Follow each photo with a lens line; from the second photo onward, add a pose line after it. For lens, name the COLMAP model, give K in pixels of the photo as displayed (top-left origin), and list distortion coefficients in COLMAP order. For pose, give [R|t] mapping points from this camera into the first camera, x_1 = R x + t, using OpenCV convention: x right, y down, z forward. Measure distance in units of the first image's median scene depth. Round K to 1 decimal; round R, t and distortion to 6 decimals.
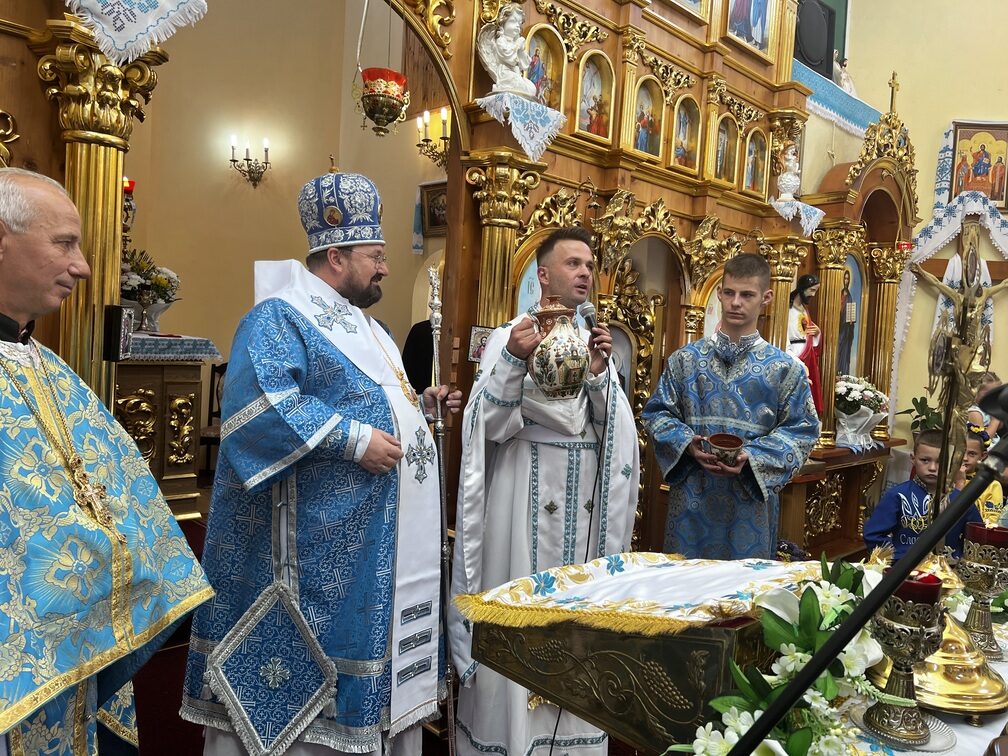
lens RADIAL K [[762.5, 0, 511.0], [0, 762.5, 365.3], [0, 0, 1]] dist [0.051435, -0.058223]
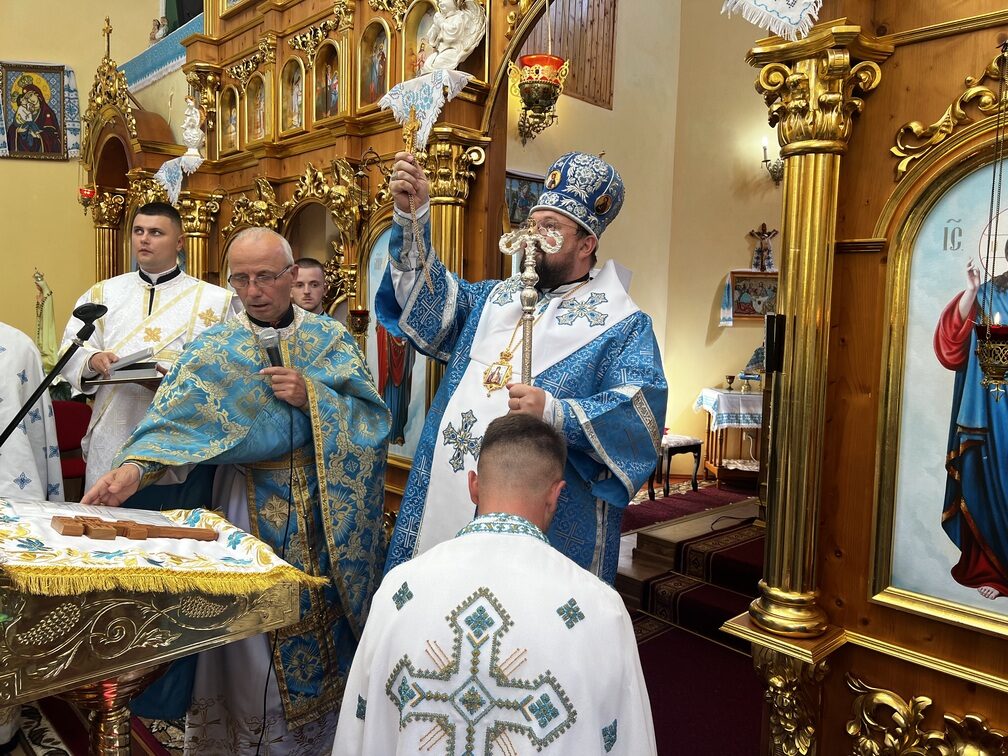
lens RADIAL K [[762.5, 0, 499.8], [0, 762.5, 366.5], [0, 0, 1]] dist [0.051435, -0.058223]
pose [[-0.013028, 0.006802, -0.999892, 0.636557], [-0.068013, 0.997655, 0.007673, 0.005743], [0.997599, 0.068105, -0.012535, 0.770649]]
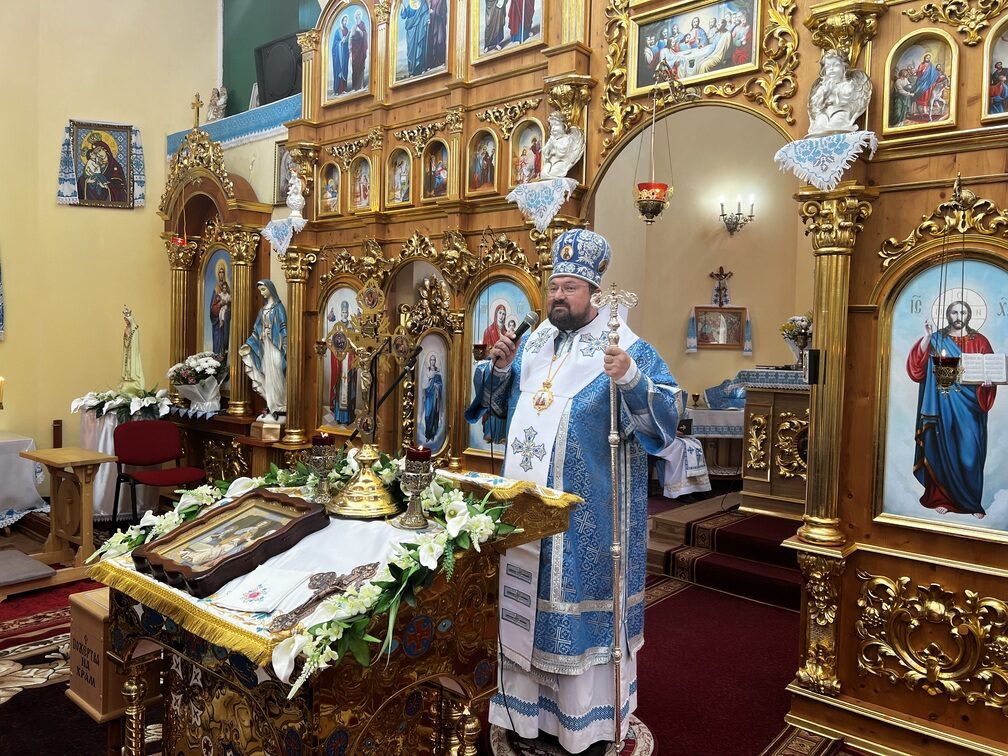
lens RADIAL K [[762.5, 0, 499.4], [0, 762.5, 369.7], [0, 0, 1]] dist [0.051435, -0.058223]
pose [[0.088352, -0.021525, -0.995857, 1.014903], [-0.060267, 0.997819, -0.026914, 0.033894], [0.994264, 0.062395, 0.086862, 0.463541]]
